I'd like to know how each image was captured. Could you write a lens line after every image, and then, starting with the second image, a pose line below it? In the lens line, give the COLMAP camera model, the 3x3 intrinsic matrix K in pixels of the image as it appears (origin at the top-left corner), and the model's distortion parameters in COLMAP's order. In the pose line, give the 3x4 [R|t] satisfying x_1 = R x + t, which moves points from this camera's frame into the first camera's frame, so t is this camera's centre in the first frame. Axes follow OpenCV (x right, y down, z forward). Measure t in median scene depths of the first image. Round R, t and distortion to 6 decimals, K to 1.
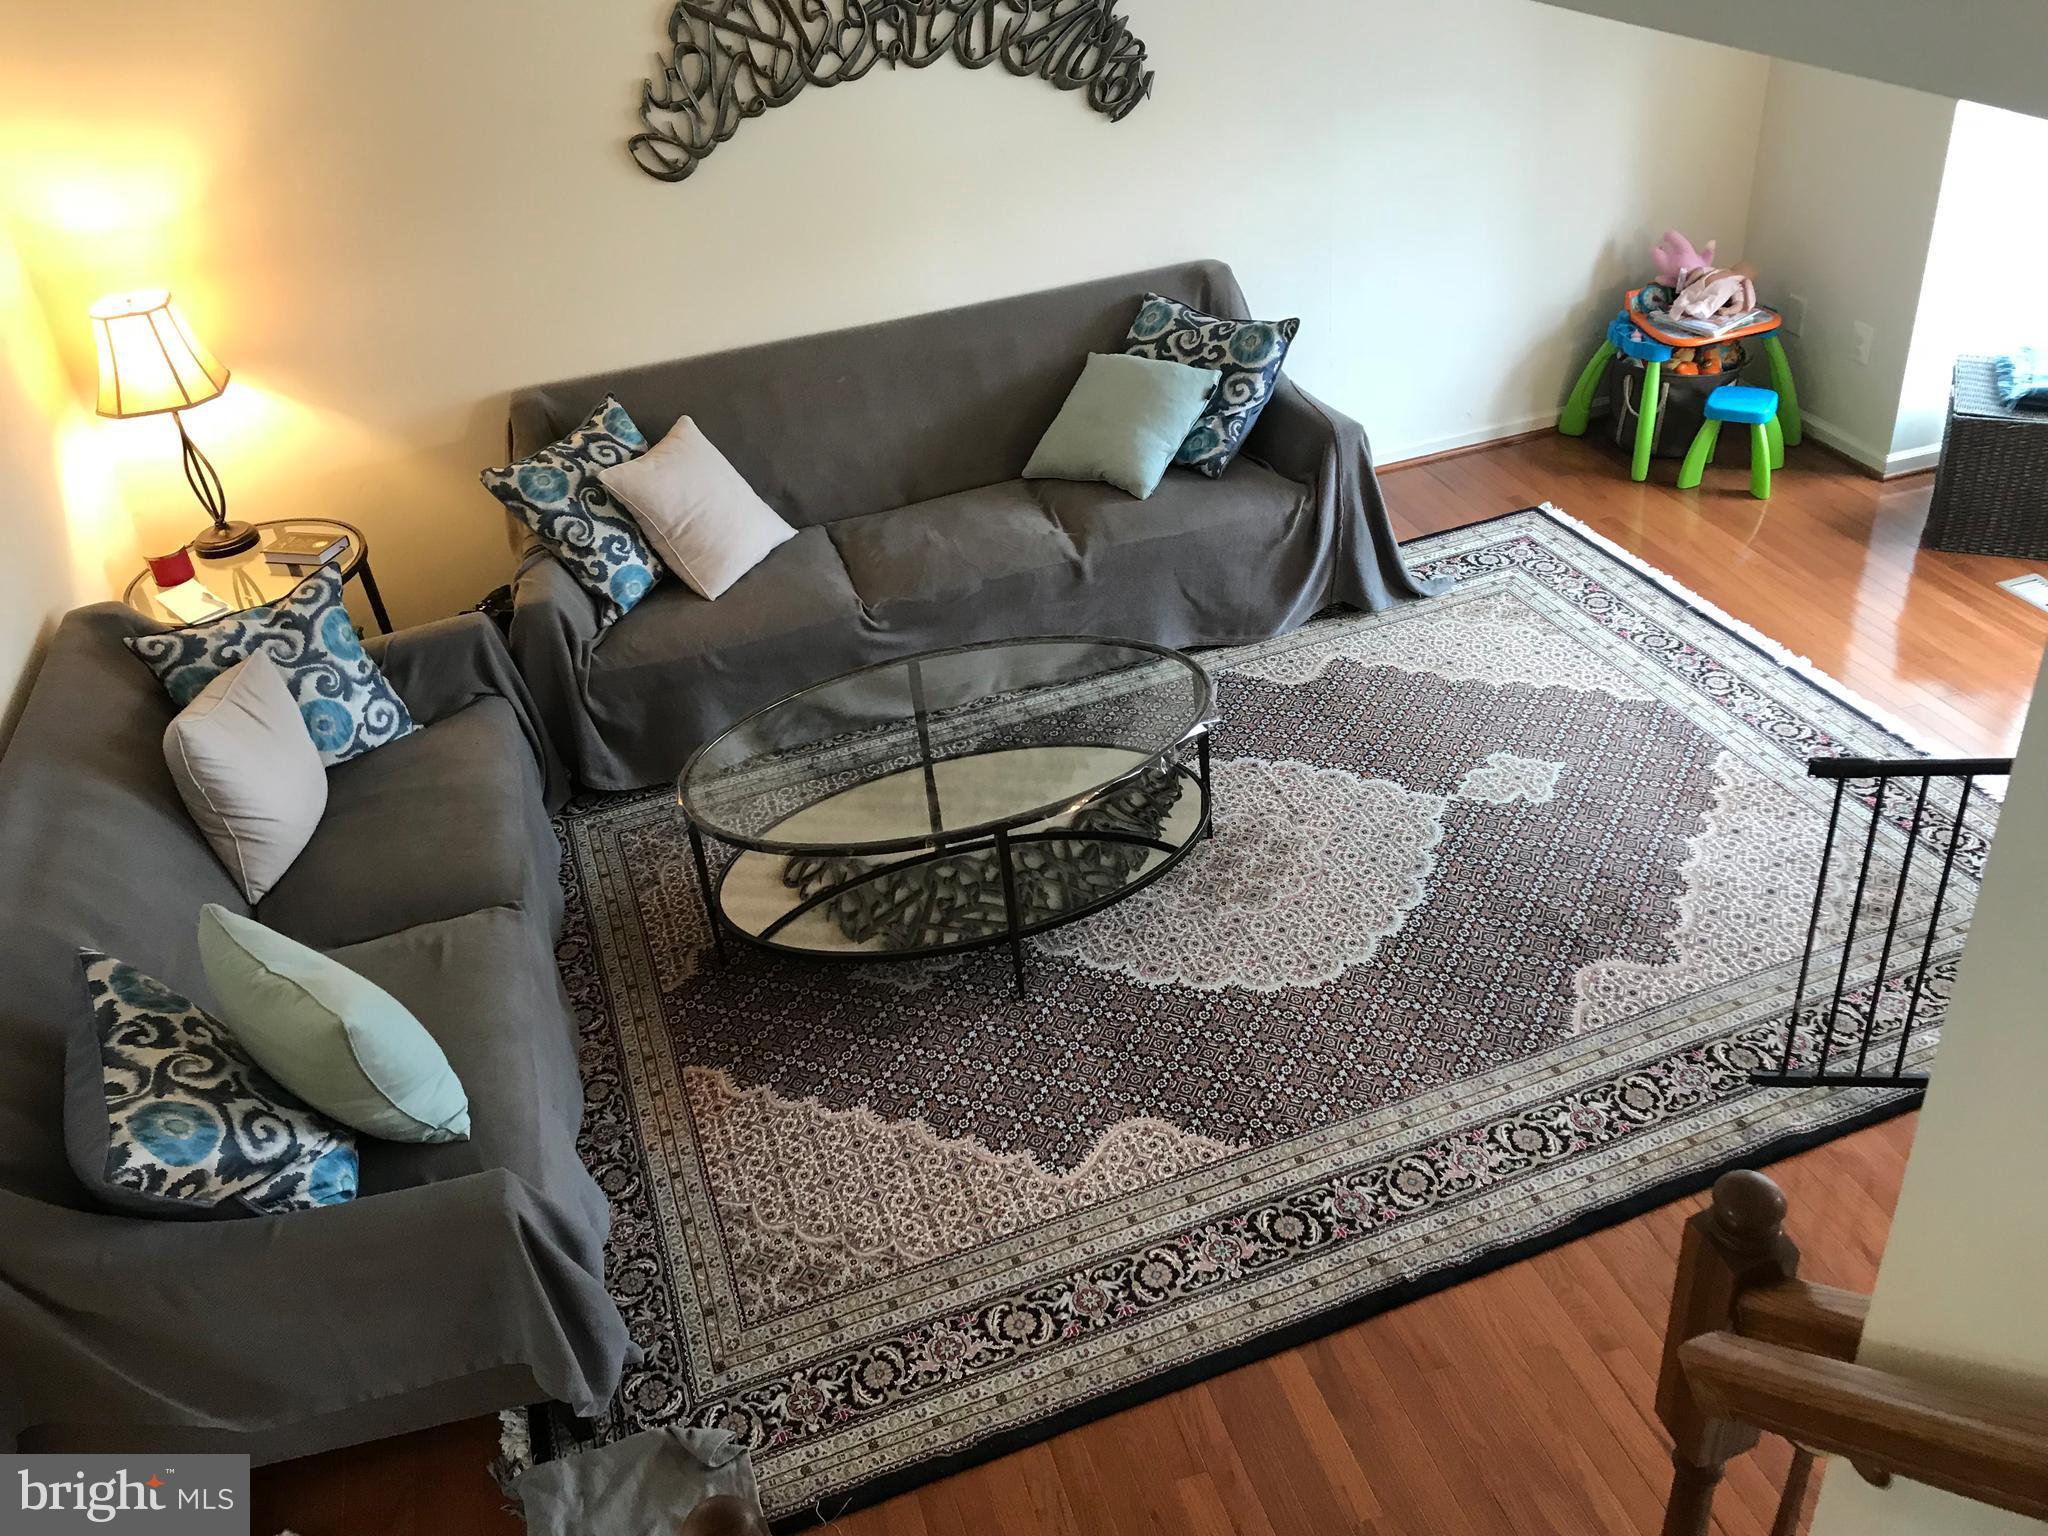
lens RADIAL K [[1633.3, 0, 1020.3], [0, 1633.3, 760.9], [0, 0, 1]] dist [-0.013366, 0.003550]
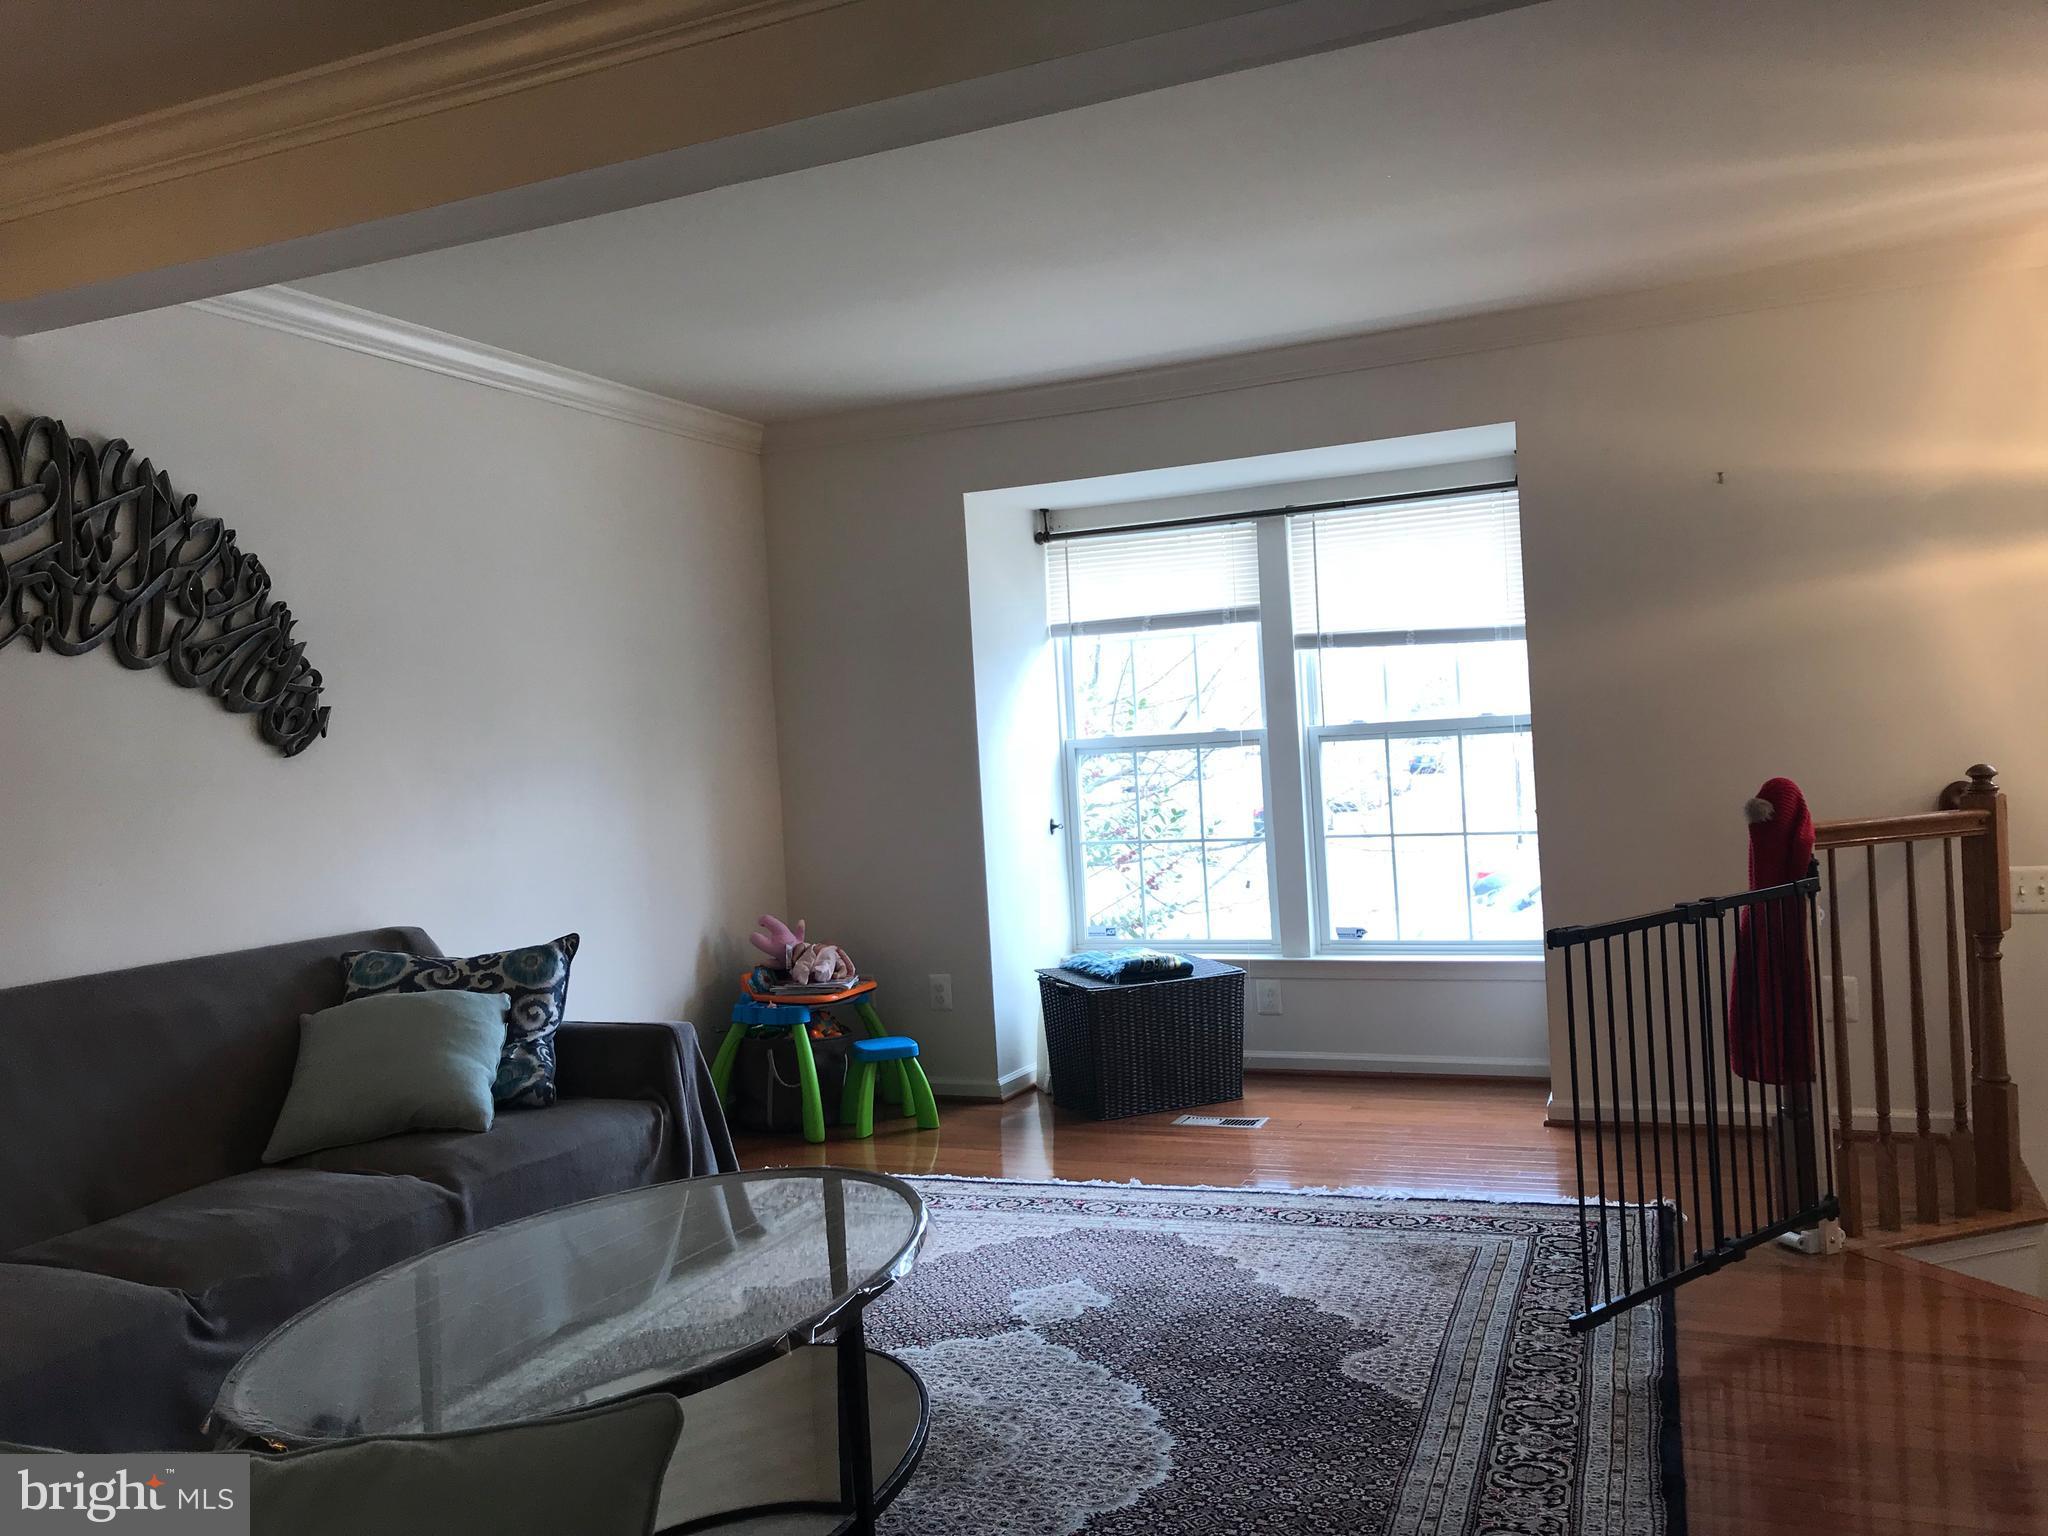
lens RADIAL K [[1633.3, 0, 1015.5], [0, 1633.3, 755.6], [0, 0, 1]] dist [-0.013366, 0.003550]
pose [[0.648149, 0.064526, 0.758775, -0.345066], [0.415281, 0.805253, -0.423213, 0.119419], [-0.638315, 0.589409, 0.495127, 0.358860]]
